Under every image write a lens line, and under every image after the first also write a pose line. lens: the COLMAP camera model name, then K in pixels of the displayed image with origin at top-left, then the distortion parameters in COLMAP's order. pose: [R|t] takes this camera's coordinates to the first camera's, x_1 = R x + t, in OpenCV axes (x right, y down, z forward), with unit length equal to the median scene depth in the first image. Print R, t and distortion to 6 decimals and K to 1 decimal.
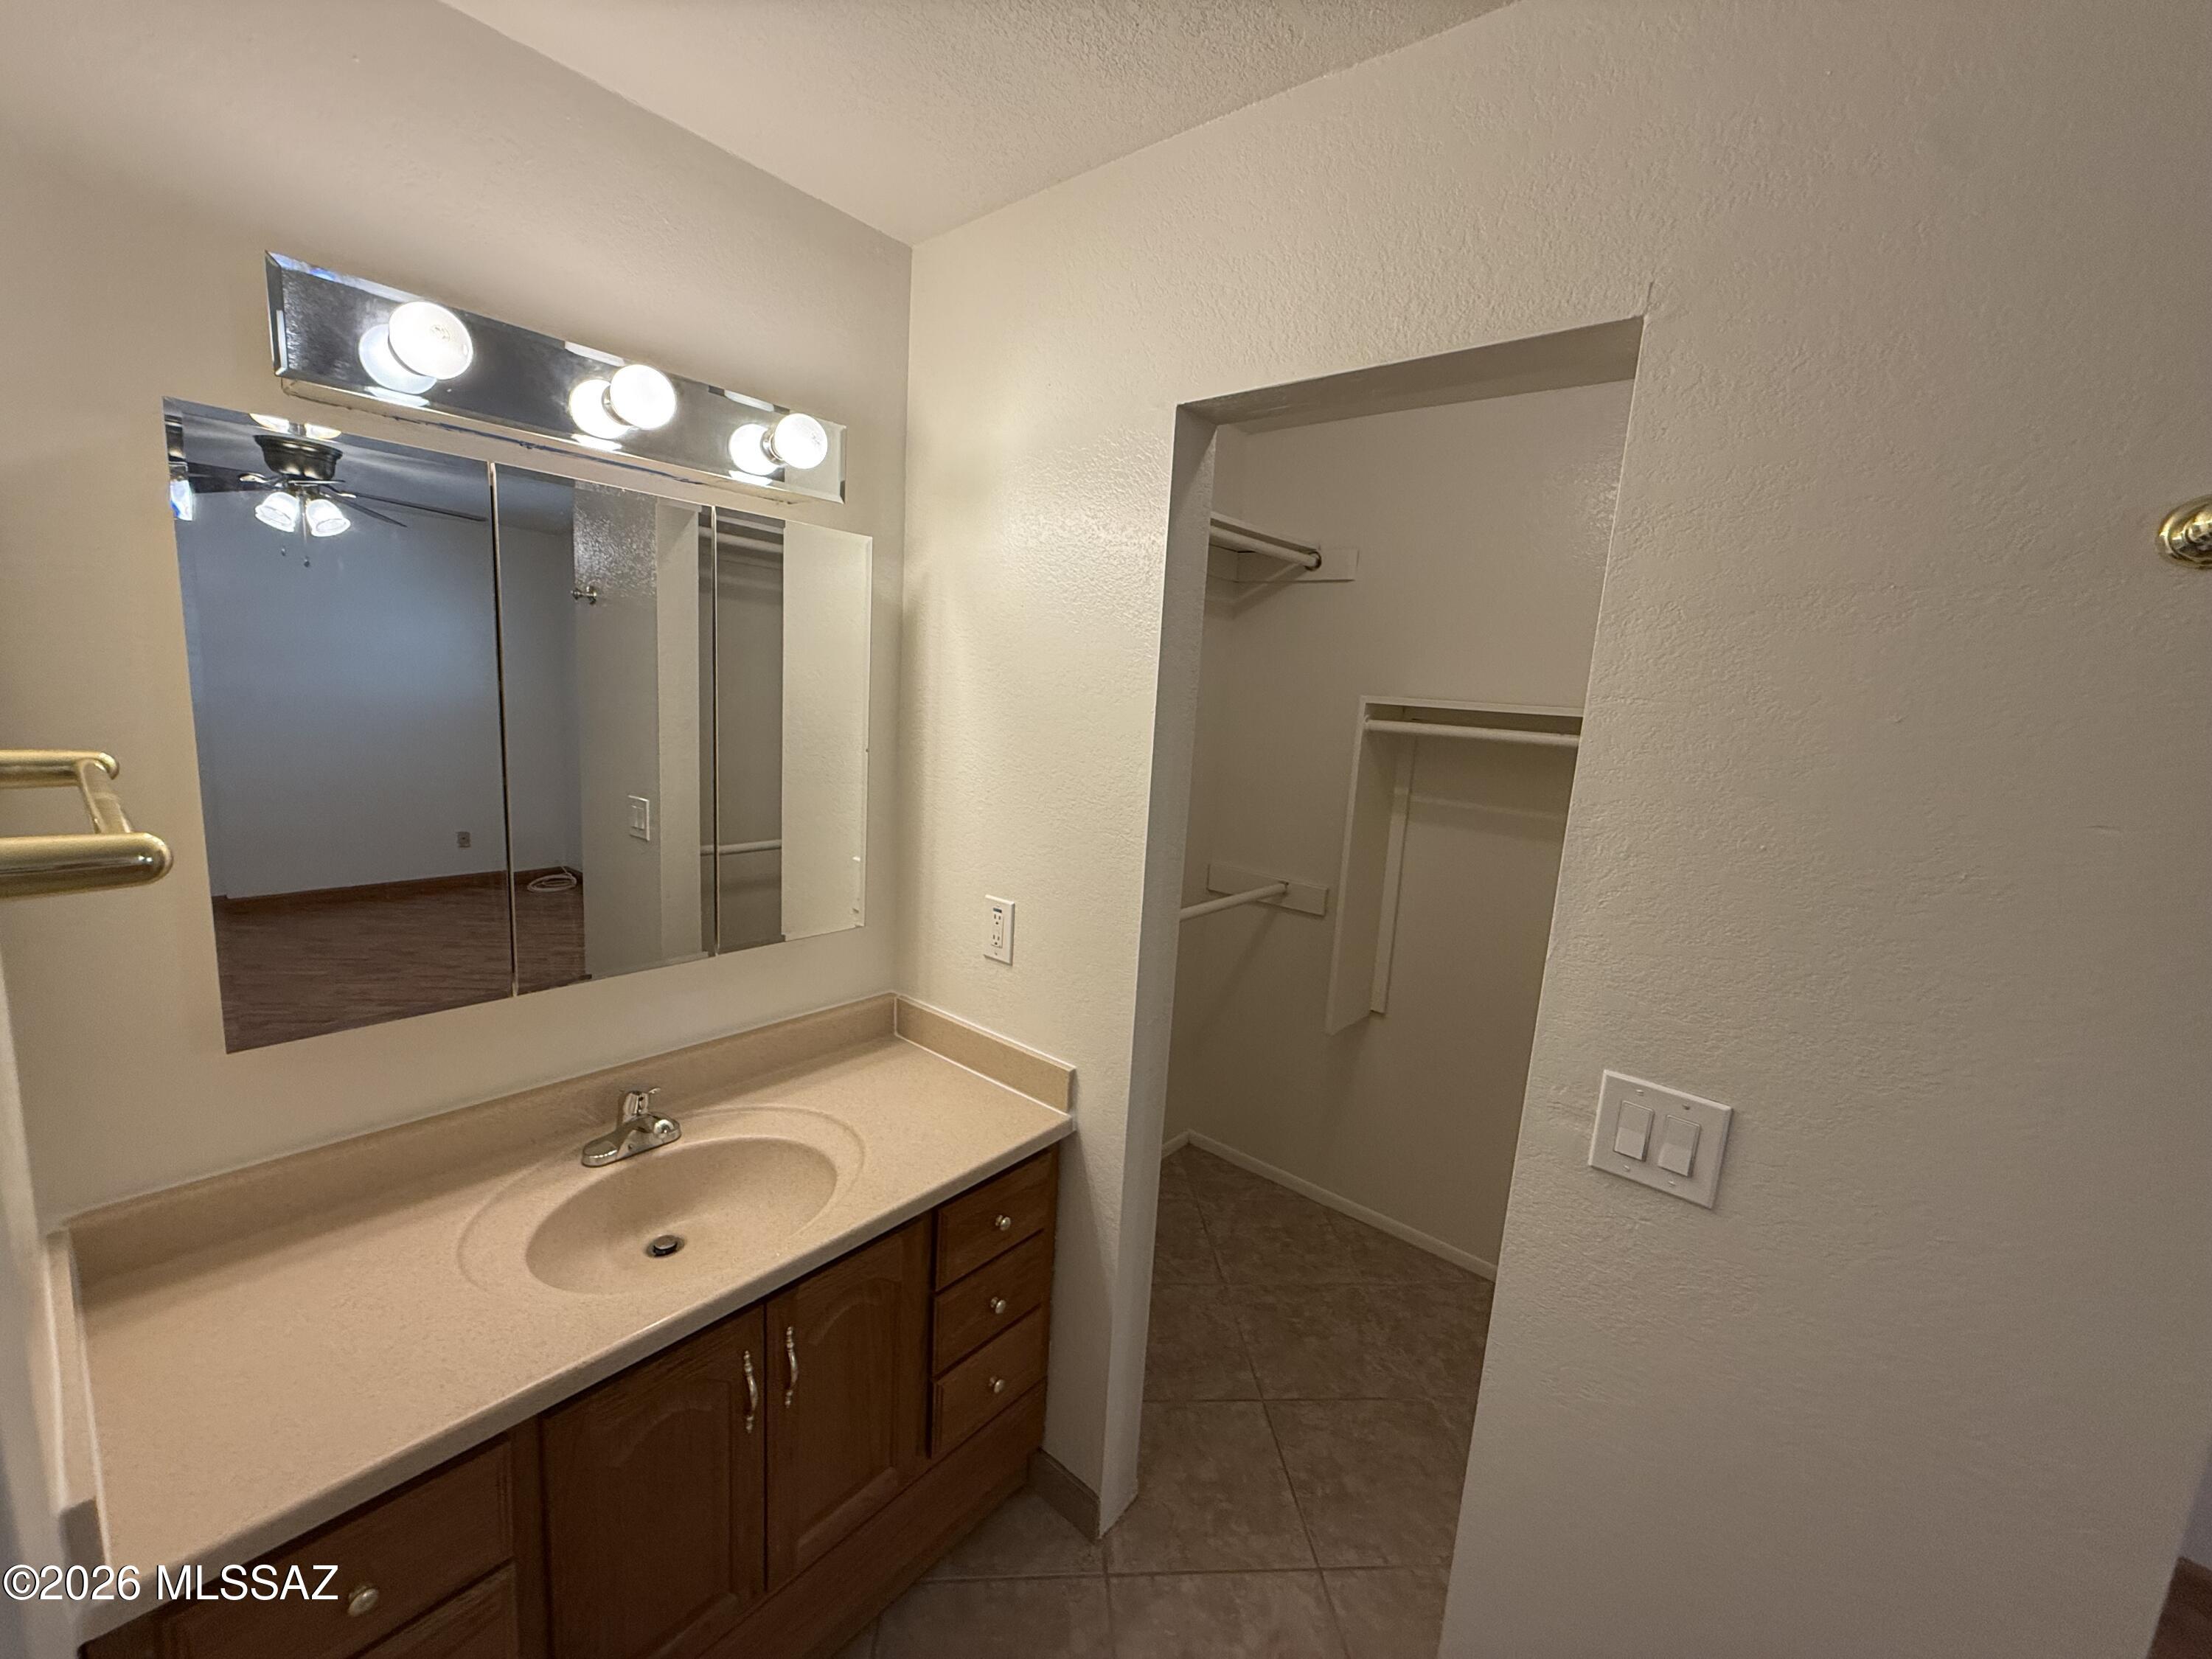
lens RADIAL K [[885.7, 0, 1094.9], [0, 885.7, 826.0], [0, 0, 1]] dist [-0.000217, -0.000101]
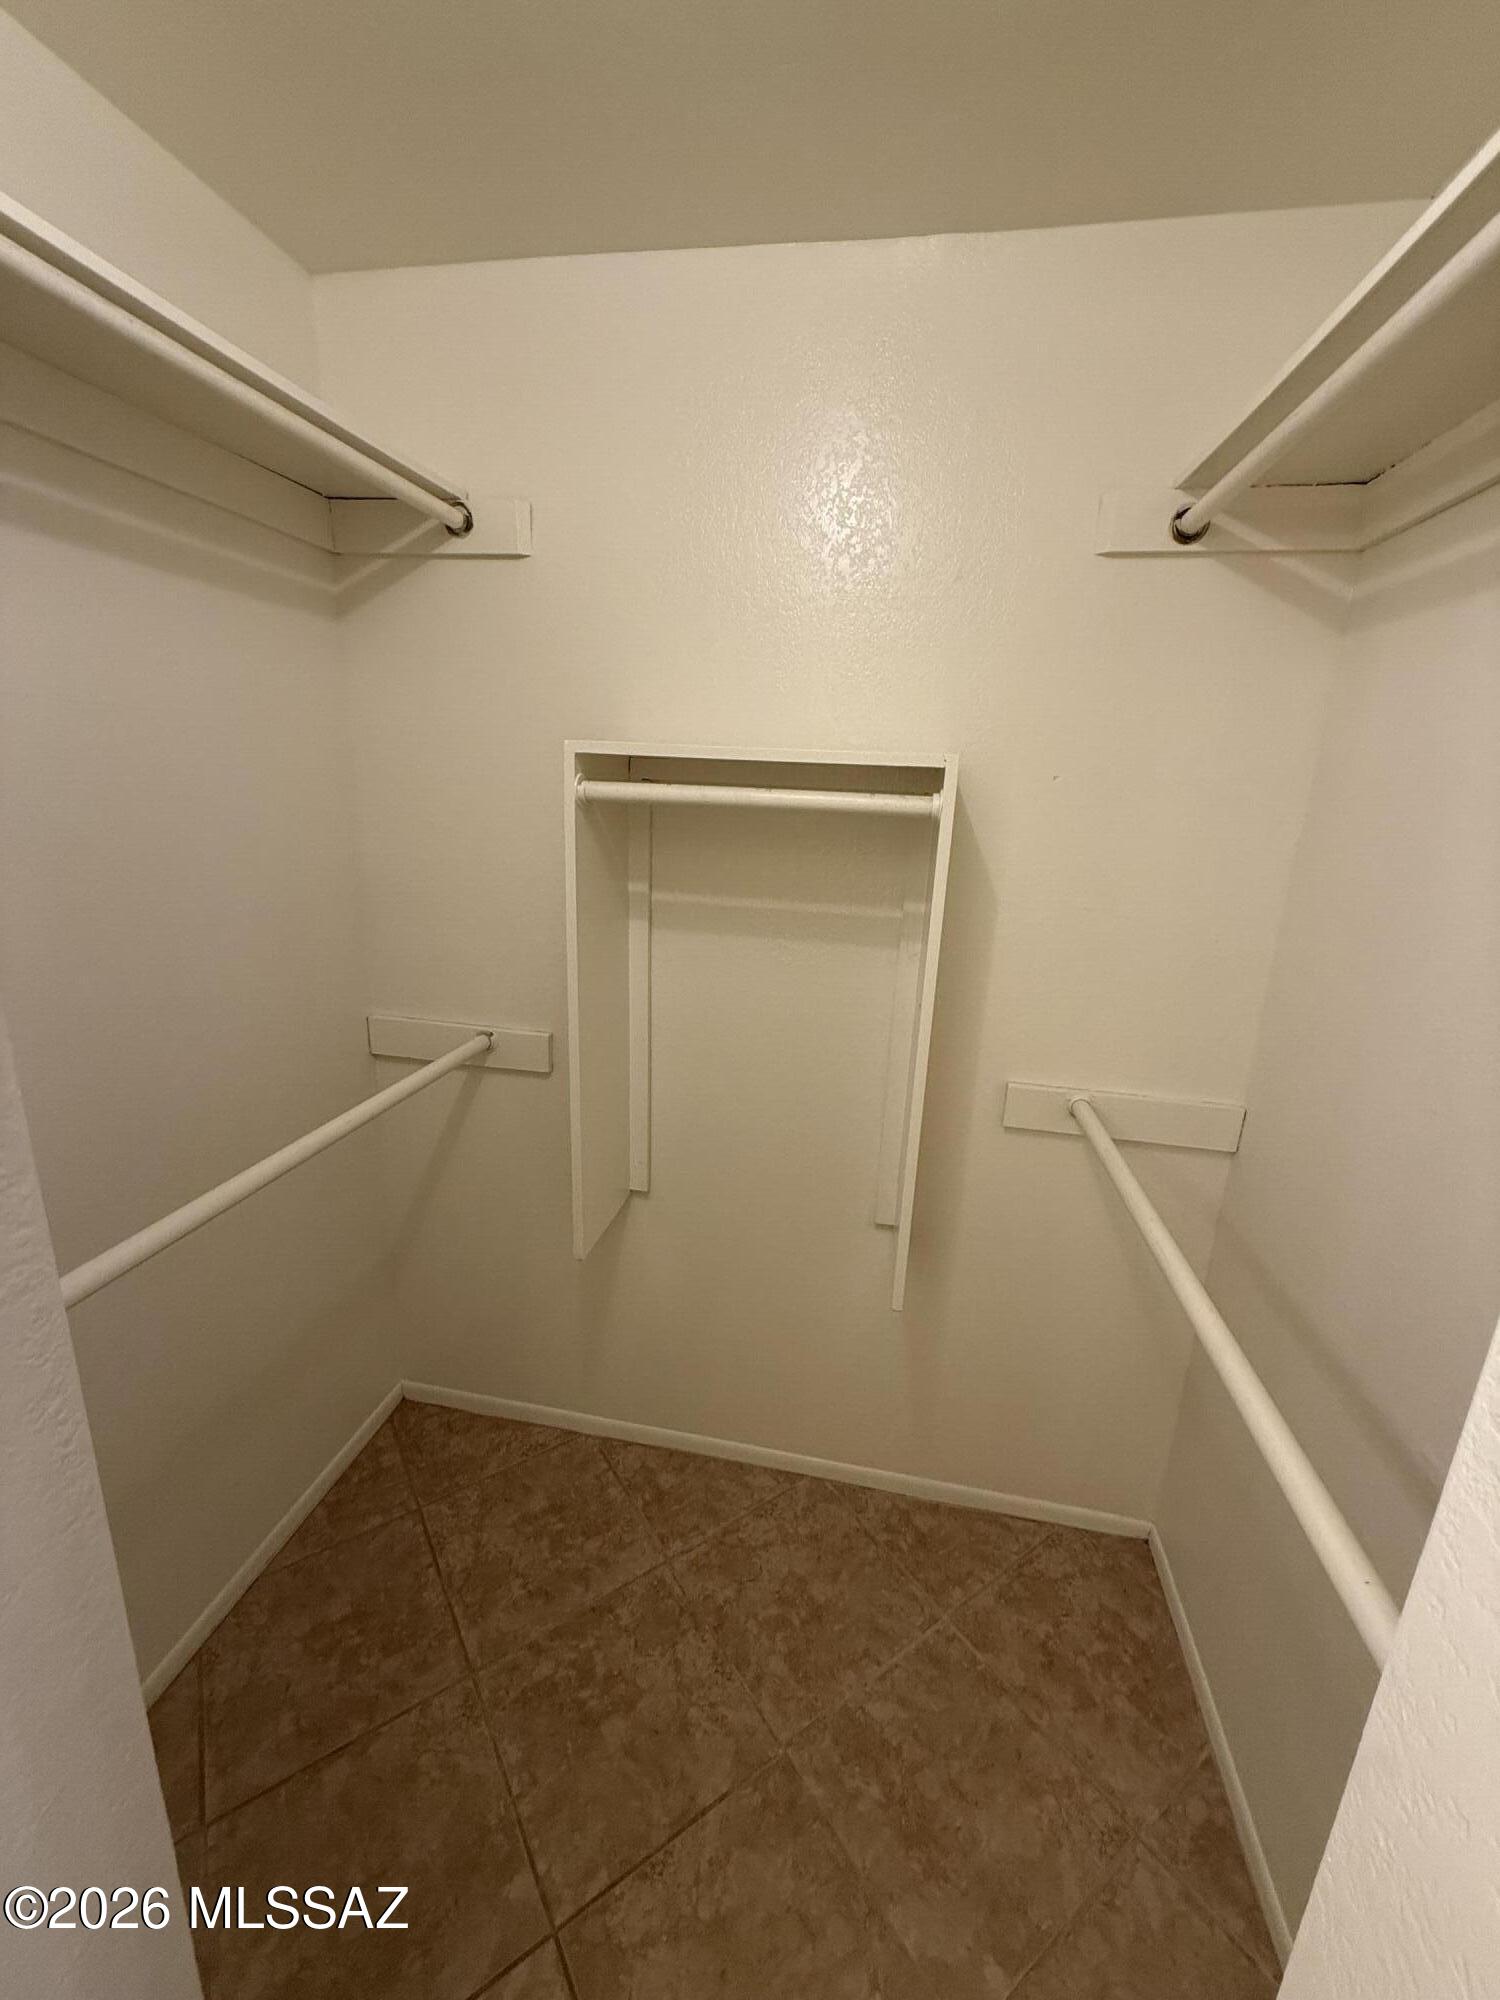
lens RADIAL K [[800.8, 0, 748.3], [0, 800.8, 982.5], [0, 0, 1]] dist [-0.000217, -0.000101]
pose [[0.868897, -0.150052, 0.471701, 0.117362], [0.092204, 0.985331, 0.143598, -0.047898], [-0.486329, -0.081280, 0.869987, 0.416552]]
